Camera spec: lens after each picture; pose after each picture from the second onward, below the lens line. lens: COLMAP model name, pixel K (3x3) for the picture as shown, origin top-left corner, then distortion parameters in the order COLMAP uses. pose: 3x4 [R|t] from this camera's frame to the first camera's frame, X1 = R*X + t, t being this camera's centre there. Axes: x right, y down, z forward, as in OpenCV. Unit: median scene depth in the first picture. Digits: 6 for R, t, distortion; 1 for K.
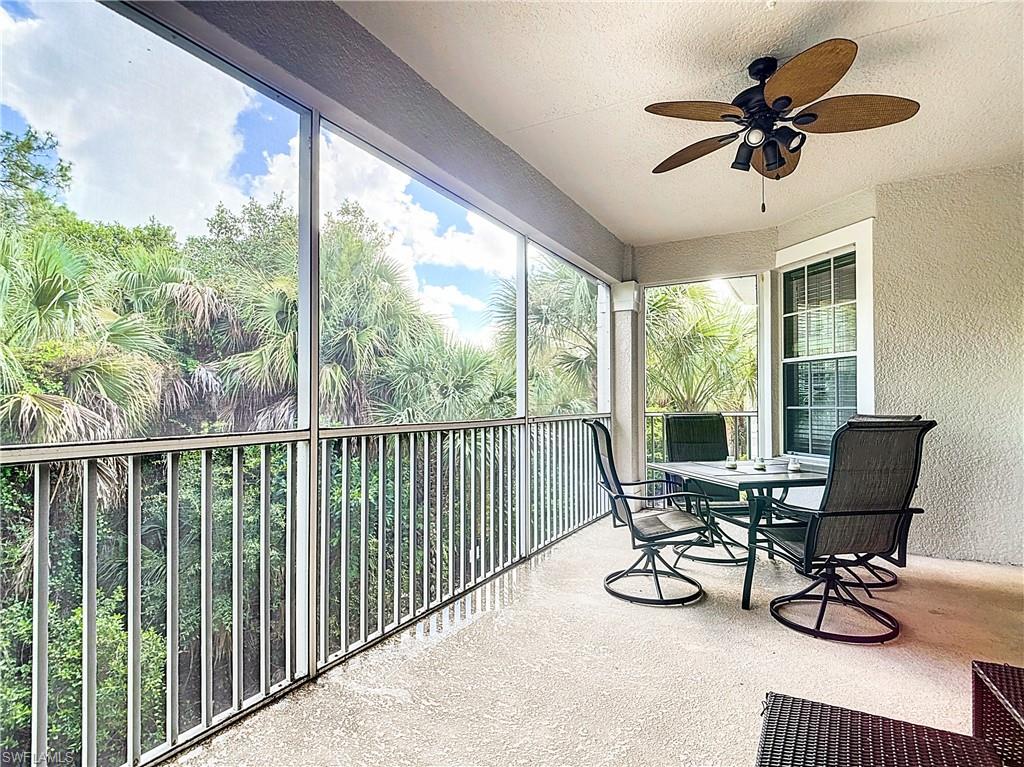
lens RADIAL K [[511.8, 0, 514.5], [0, 511.8, 395.8], [0, 0, 1]] dist [0.002130, -0.015708]
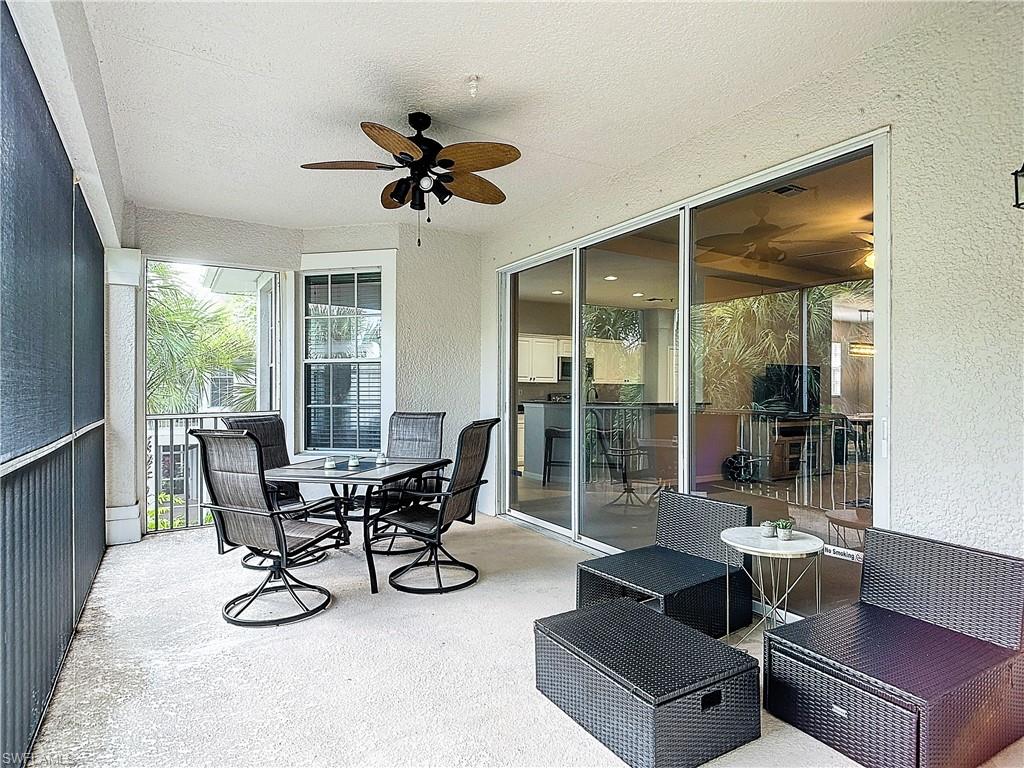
lens RADIAL K [[547.7, 0, 508.8], [0, 547.7, 399.2], [0, 0, 1]] dist [0.013153, -0.024256]
pose [[0.515626, -0.010551, 0.856749, -0.342710], [-0.007749, 0.999826, 0.016977, -0.021422], [-0.856779, -0.015392, 0.515455, 0.117698]]
